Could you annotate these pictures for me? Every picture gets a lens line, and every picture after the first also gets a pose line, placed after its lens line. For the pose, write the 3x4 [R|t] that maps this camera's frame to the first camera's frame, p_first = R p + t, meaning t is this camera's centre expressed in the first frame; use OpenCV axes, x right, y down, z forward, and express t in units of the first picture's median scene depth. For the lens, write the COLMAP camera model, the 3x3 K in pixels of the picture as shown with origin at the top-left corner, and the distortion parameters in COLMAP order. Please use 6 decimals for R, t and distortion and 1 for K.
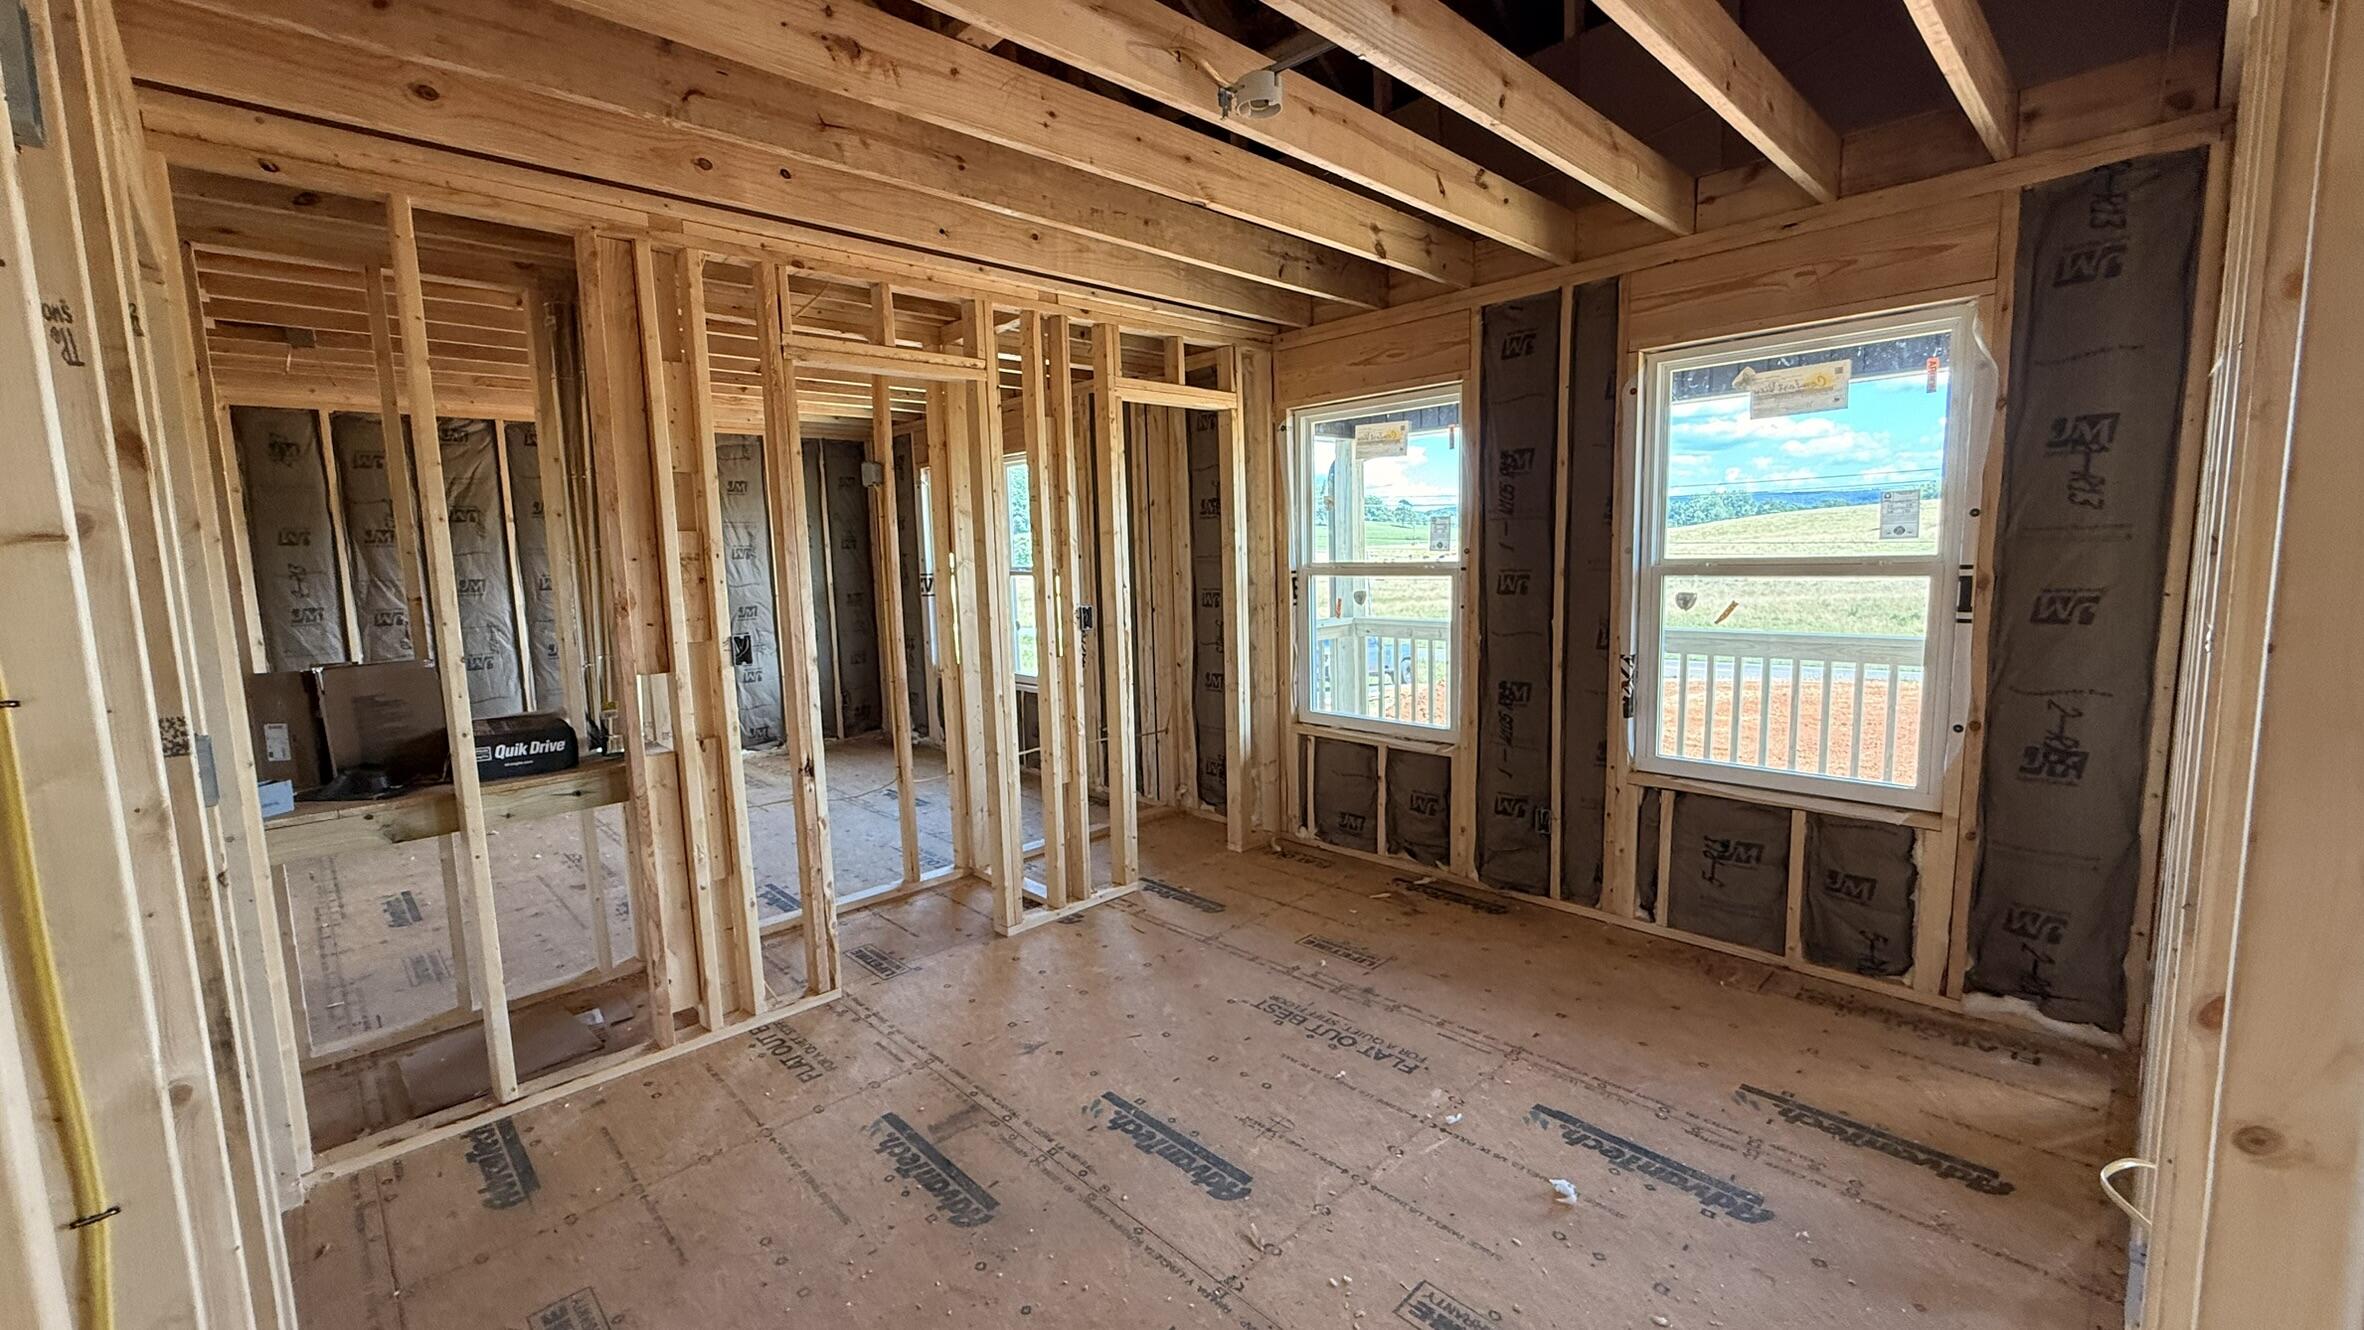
lens RADIAL K [[953.3, 0, 1175.3], [0, 953.3, 663.3], [0, 0, 1]] dist [0.000277, 0.000339]
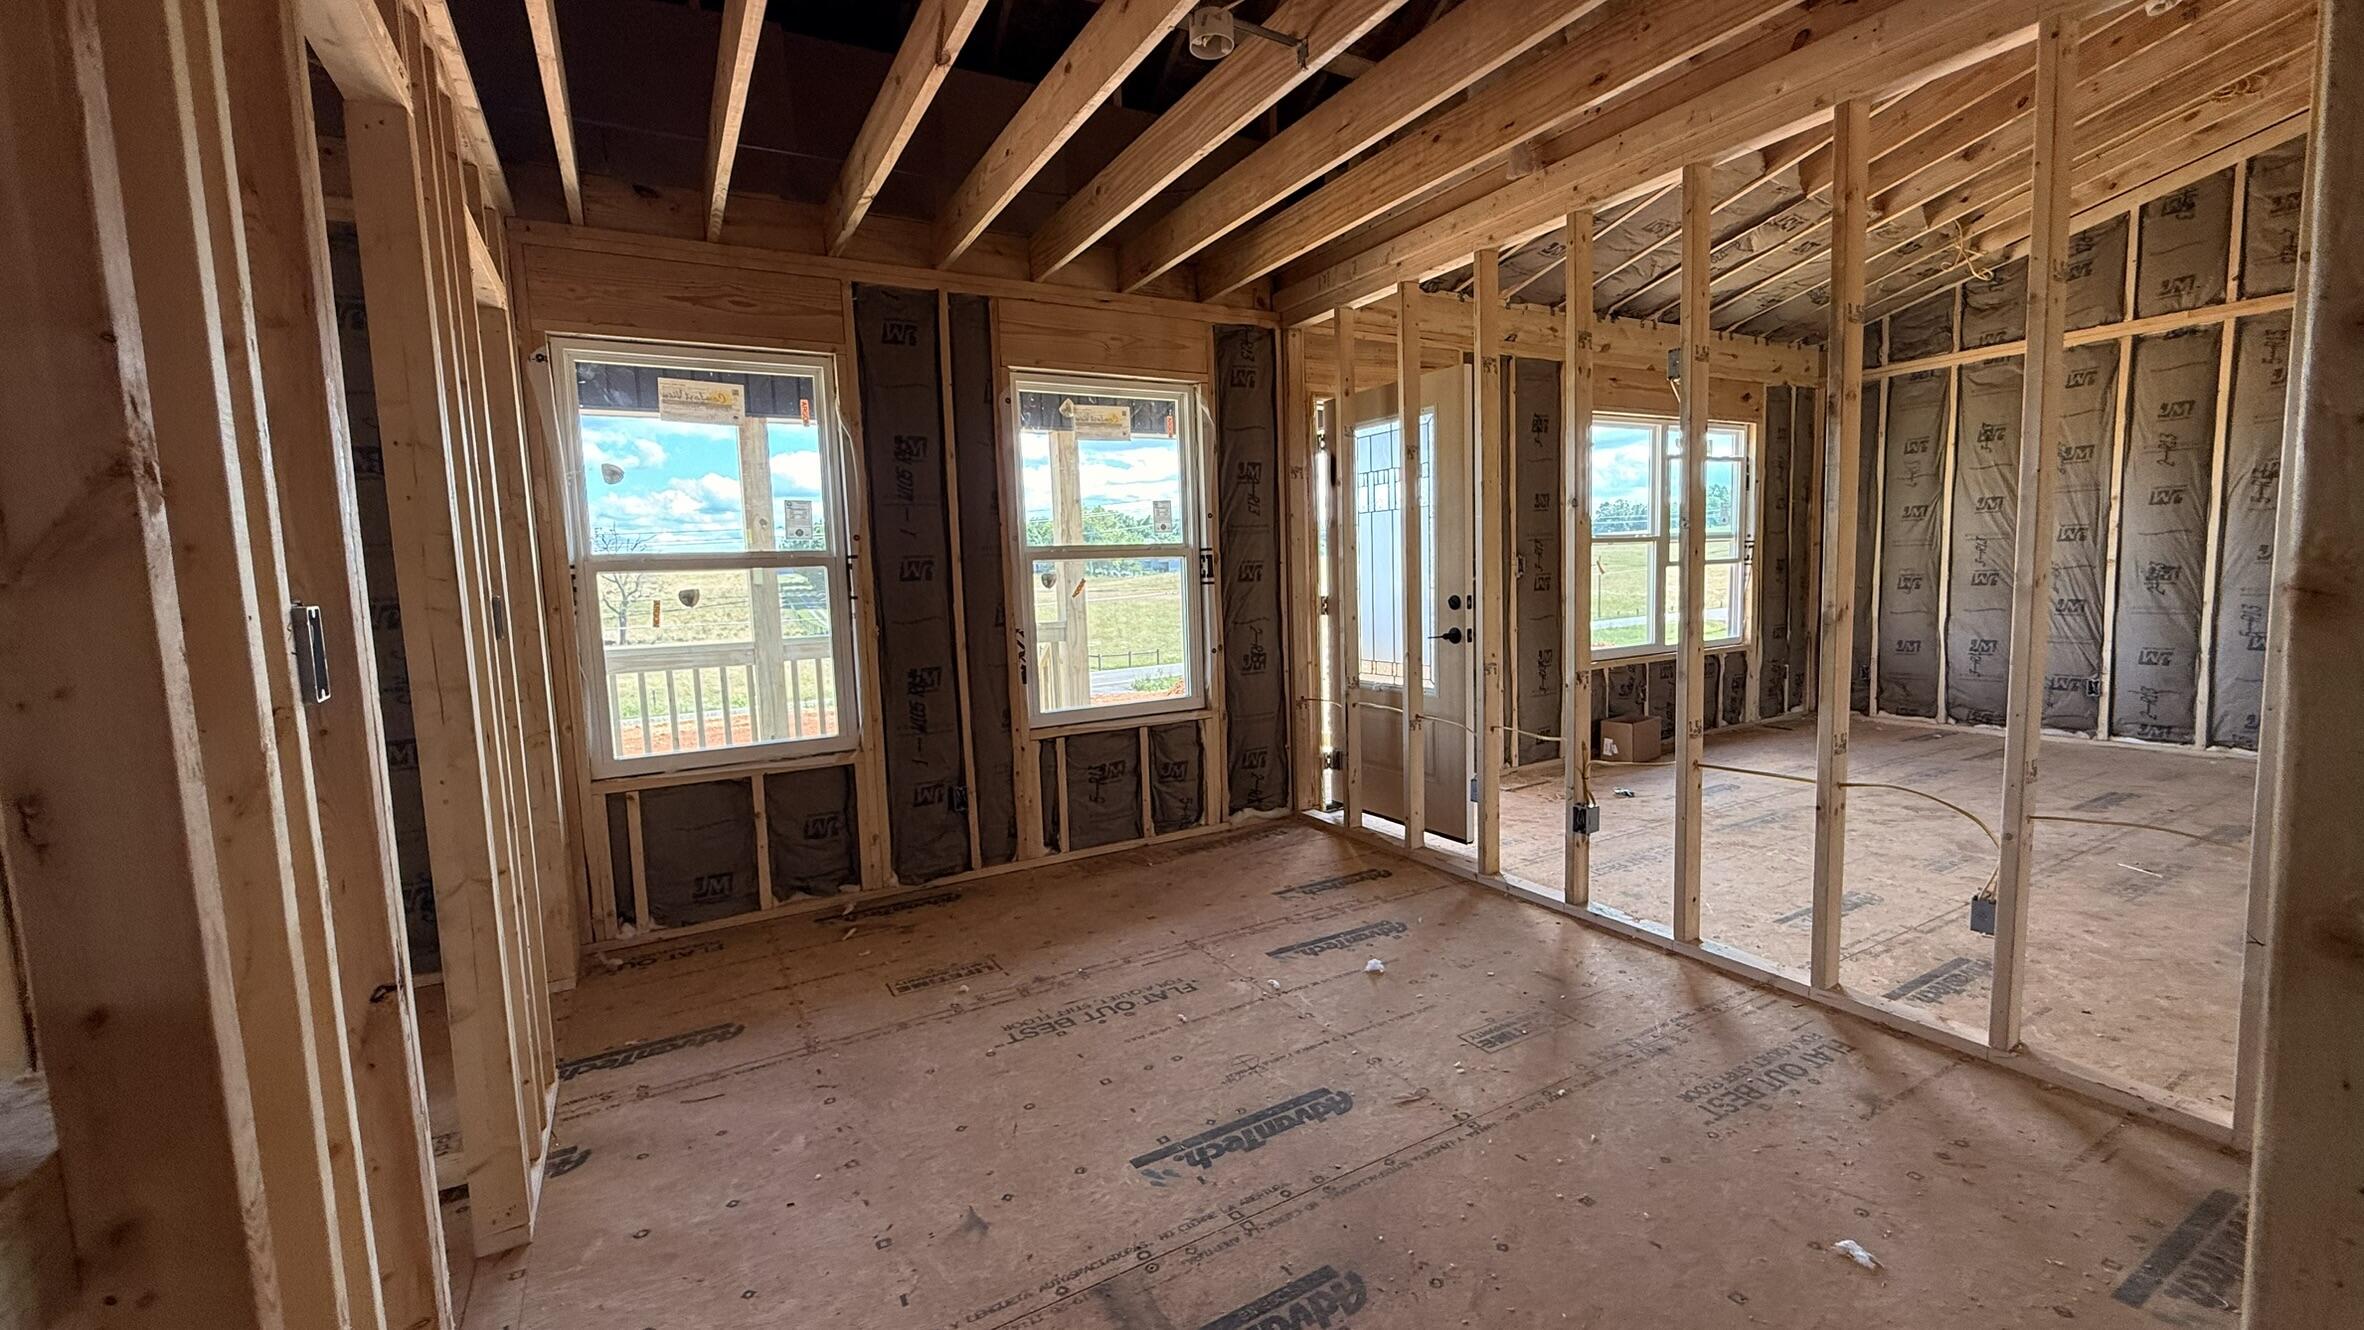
lens RADIAL K [[953.3, 0, 1173.8], [0, 953.3, 658.5], [0, 0, 1]] dist [0.000277, 0.000339]
pose [[0.241222, -0.065577, 0.968252, -0.635385], [0.145944, 0.988819, 0.030611, 0.019691], [-0.959433, 0.133927, 0.248095, 0.578655]]
